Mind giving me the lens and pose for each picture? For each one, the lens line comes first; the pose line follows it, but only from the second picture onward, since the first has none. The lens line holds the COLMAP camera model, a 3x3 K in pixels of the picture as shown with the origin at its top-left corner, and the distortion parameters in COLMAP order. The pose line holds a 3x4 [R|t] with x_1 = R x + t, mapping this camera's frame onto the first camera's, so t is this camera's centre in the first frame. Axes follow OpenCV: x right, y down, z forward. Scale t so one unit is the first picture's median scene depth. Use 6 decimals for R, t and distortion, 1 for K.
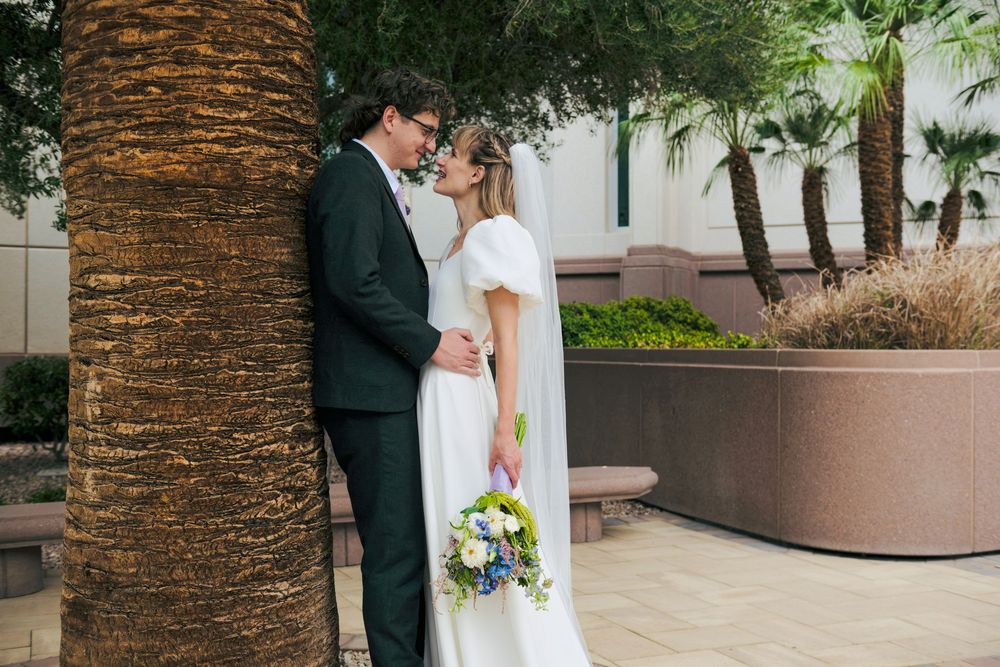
lens RADIAL K [[1130.0, 0, 499.1], [0, 1130.0, 339.9], [0, 0, 1]] dist [0.008566, 0.000000]
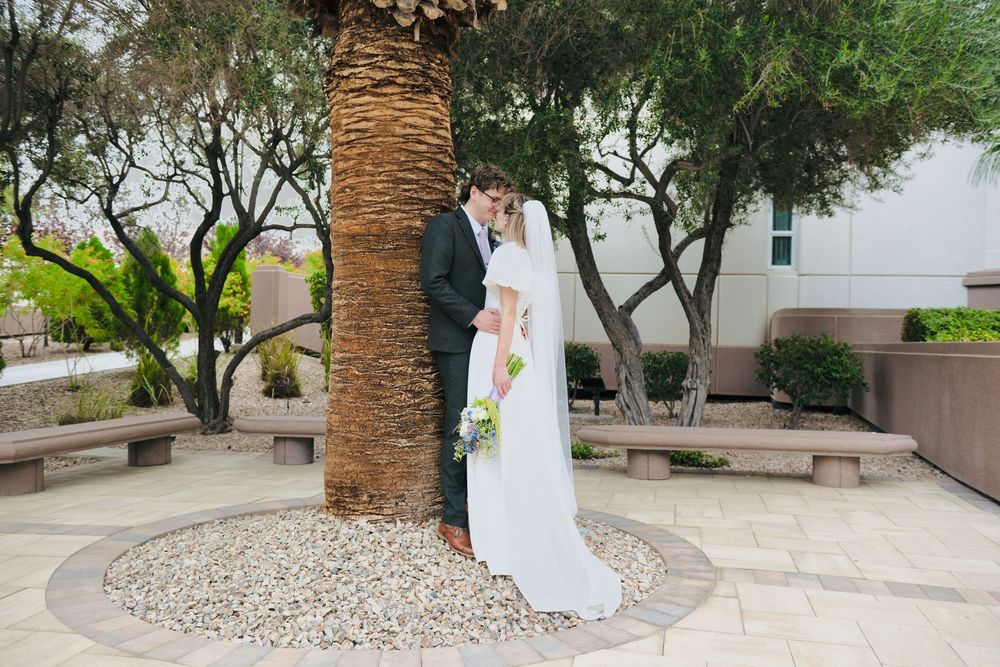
lens RADIAL K [[893.9, 0, 500.5], [0, 893.9, 326.3], [0, 0, 1]] dist [-0.006595, -0.000448]
pose [[0.797825, 0.010804, -0.602792, 0.854352], [-0.023361, 0.999643, -0.013003, 0.038762], [0.602437, 0.024456, 0.797792, -0.114926]]
